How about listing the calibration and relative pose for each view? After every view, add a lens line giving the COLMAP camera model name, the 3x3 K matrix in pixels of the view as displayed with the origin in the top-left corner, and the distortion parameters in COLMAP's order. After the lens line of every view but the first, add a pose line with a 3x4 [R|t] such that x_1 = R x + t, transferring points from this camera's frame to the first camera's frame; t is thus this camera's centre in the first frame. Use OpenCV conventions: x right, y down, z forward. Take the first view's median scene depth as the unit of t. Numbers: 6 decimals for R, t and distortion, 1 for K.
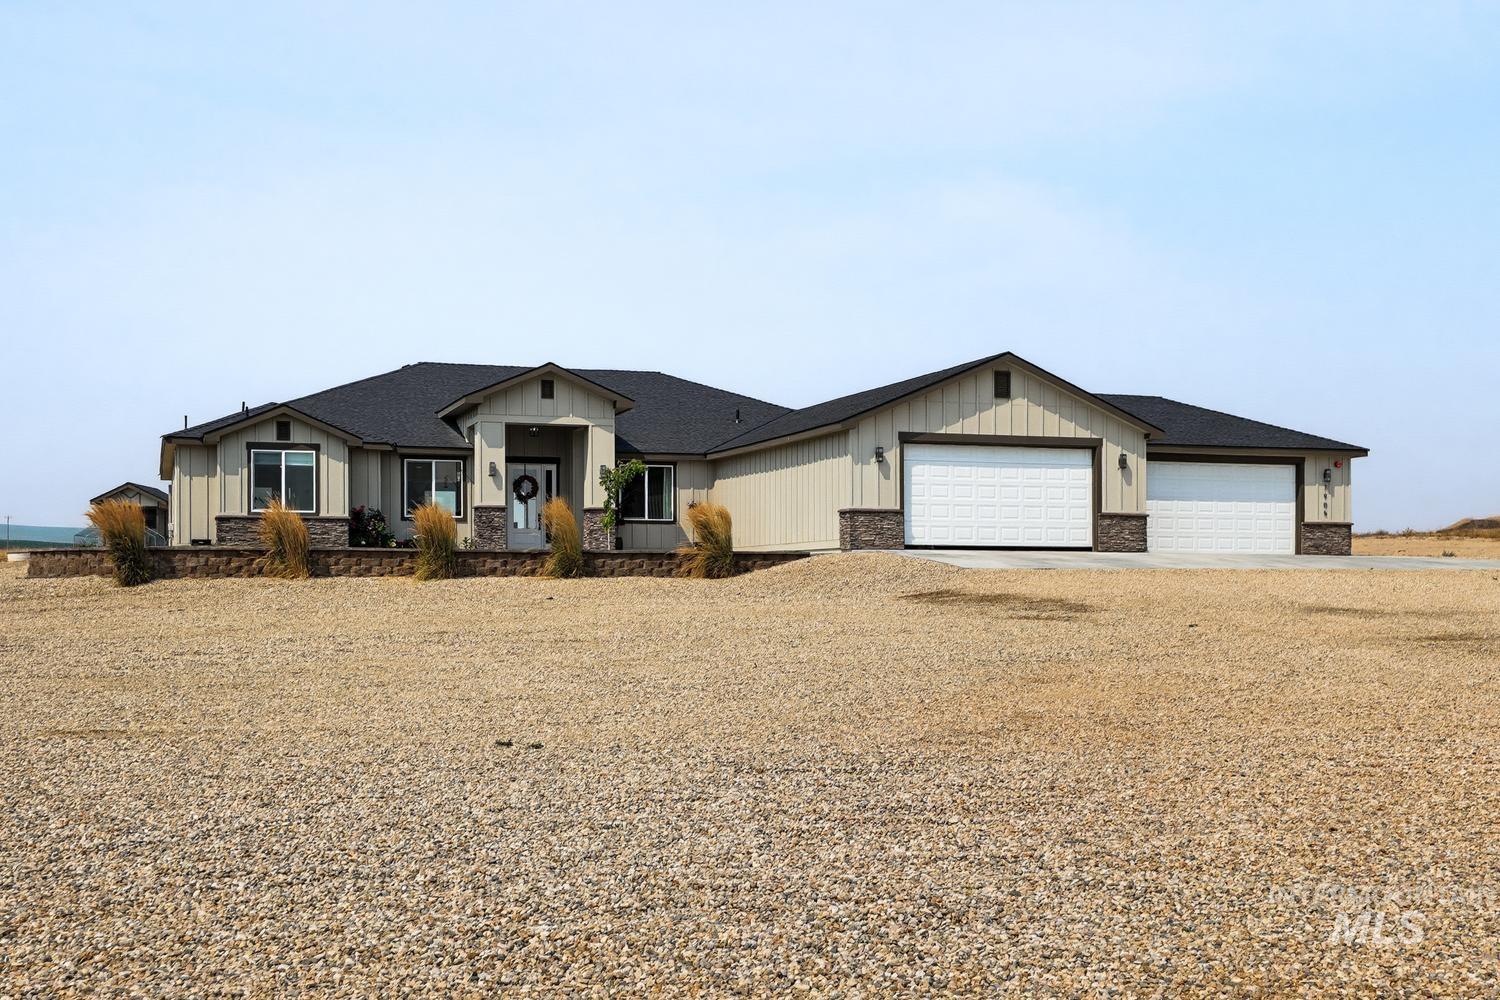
lens RADIAL K [[1573.7, 0, 750.7], [0, 1573.7, 581.2], [0, 0, 1]] dist [-0.000775, -0.006447]
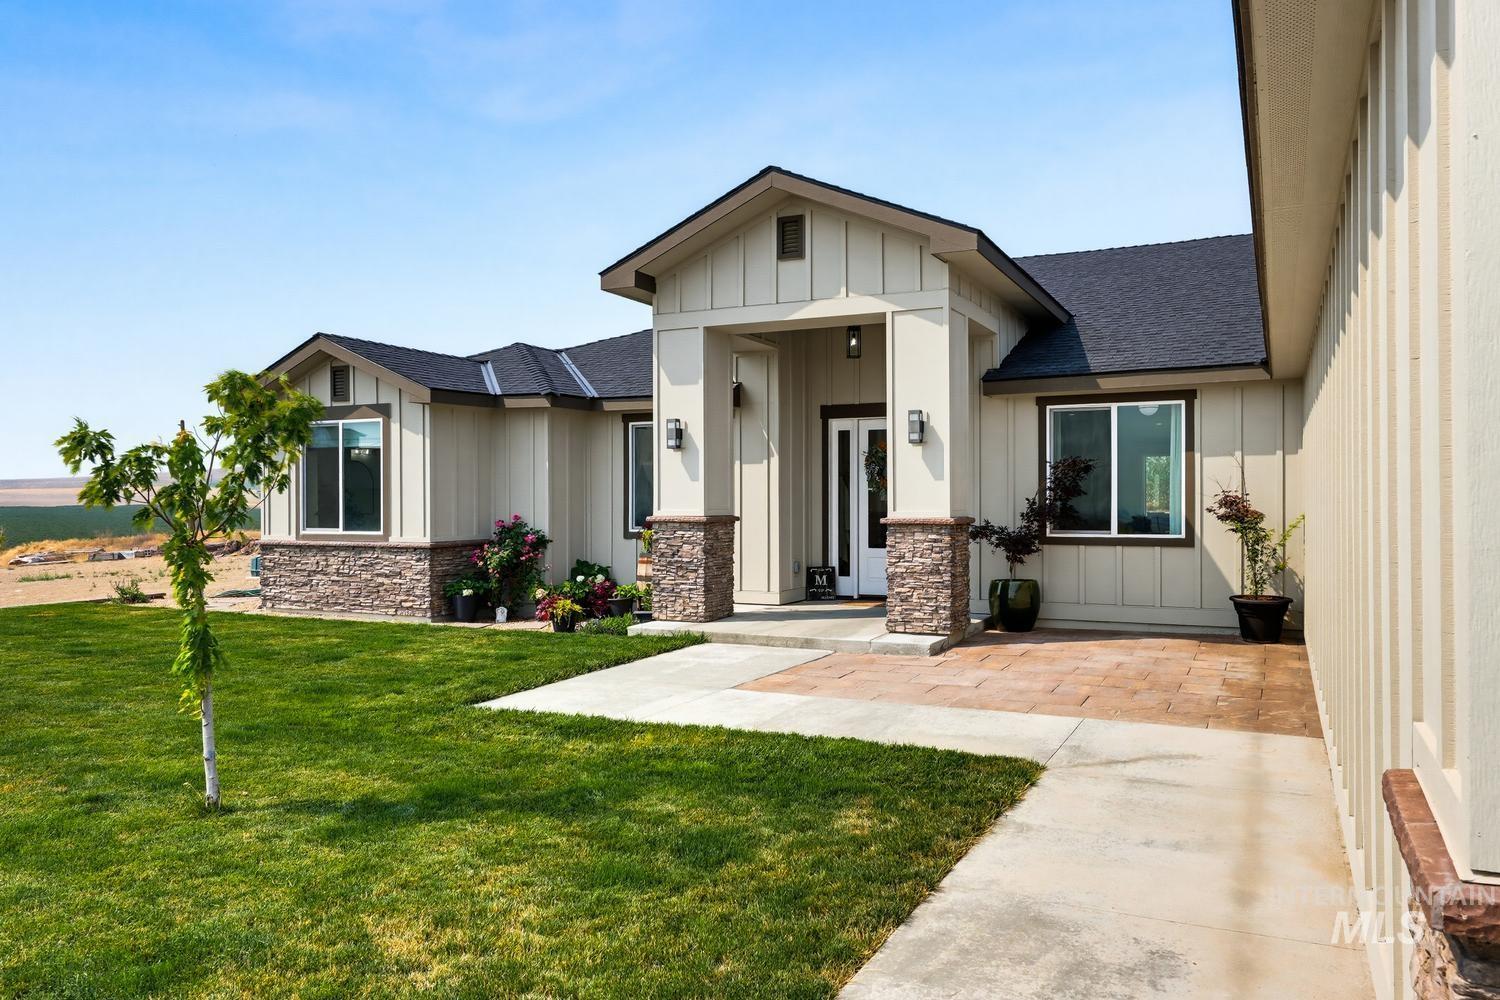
lens RADIAL K [[1016.8, 0, 830.6], [0, 1016.8, 497.9], [0, 0, 1]] dist [0.000246, -0.000636]
pose [[0.749444, -0.006184, -0.662039, 0.060863], [0.002919, 0.999978, -0.006037, -0.053960], [0.662062, 0.002592, 0.749445, 0.852220]]
